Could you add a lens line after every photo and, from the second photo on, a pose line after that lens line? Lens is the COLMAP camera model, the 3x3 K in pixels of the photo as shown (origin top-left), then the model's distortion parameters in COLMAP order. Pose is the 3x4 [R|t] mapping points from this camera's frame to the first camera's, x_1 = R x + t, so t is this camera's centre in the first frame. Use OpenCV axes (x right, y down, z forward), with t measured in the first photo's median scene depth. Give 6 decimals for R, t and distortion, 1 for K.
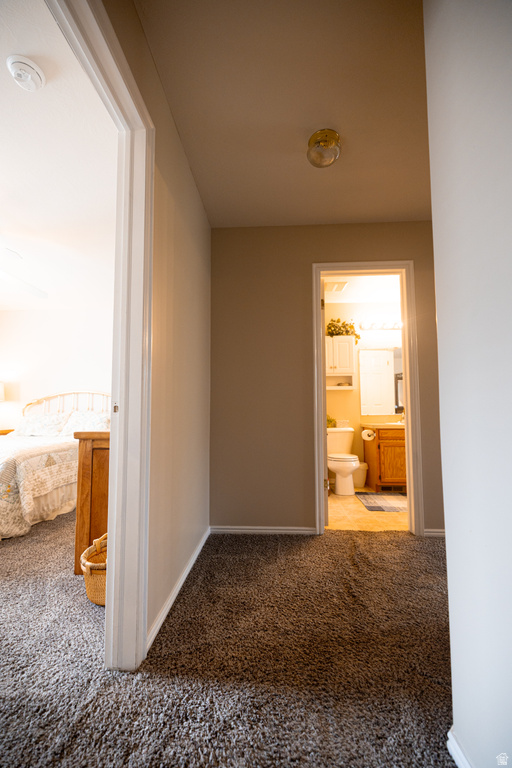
lens RADIAL K [[322.6, 0, 255.8], [0, 322.6, 386.7], [0, 0, 1]] dist [-0.000818, -0.000514]
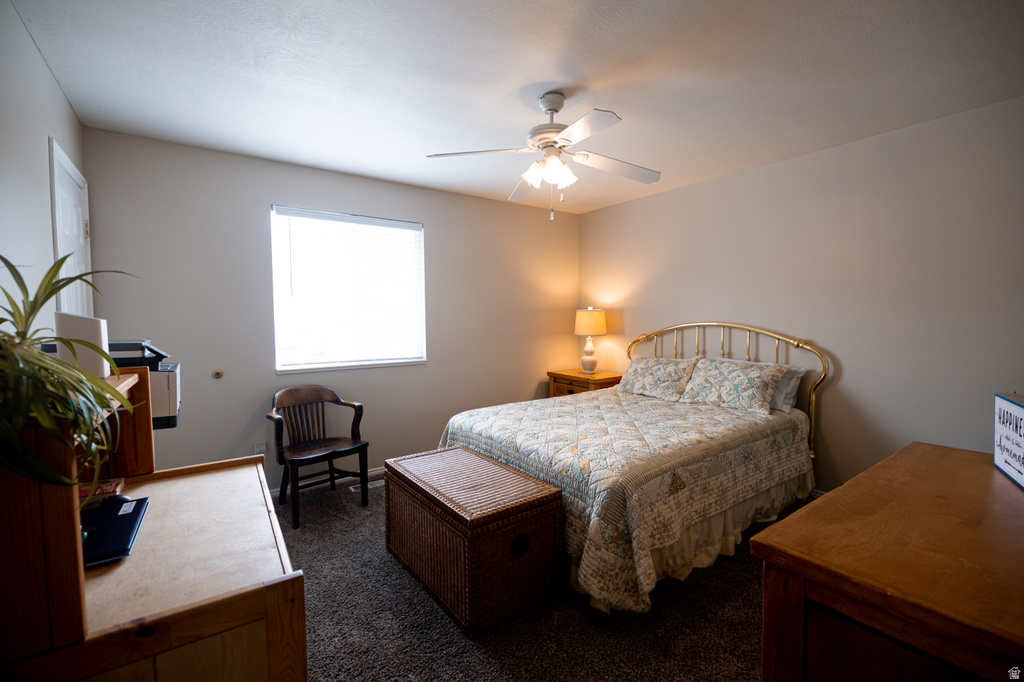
lens RADIAL K [[442.0, 0, 502.7], [0, 442.0, 340.6], [0, 0, 1]] dist [0.001919, 0.000158]
pose [[0.624560, 0.042467, -0.779821, -0.239247], [0.067781, 0.991805, 0.108297, -0.117570], [0.778030, -0.120495, 0.616564, 0.325332]]
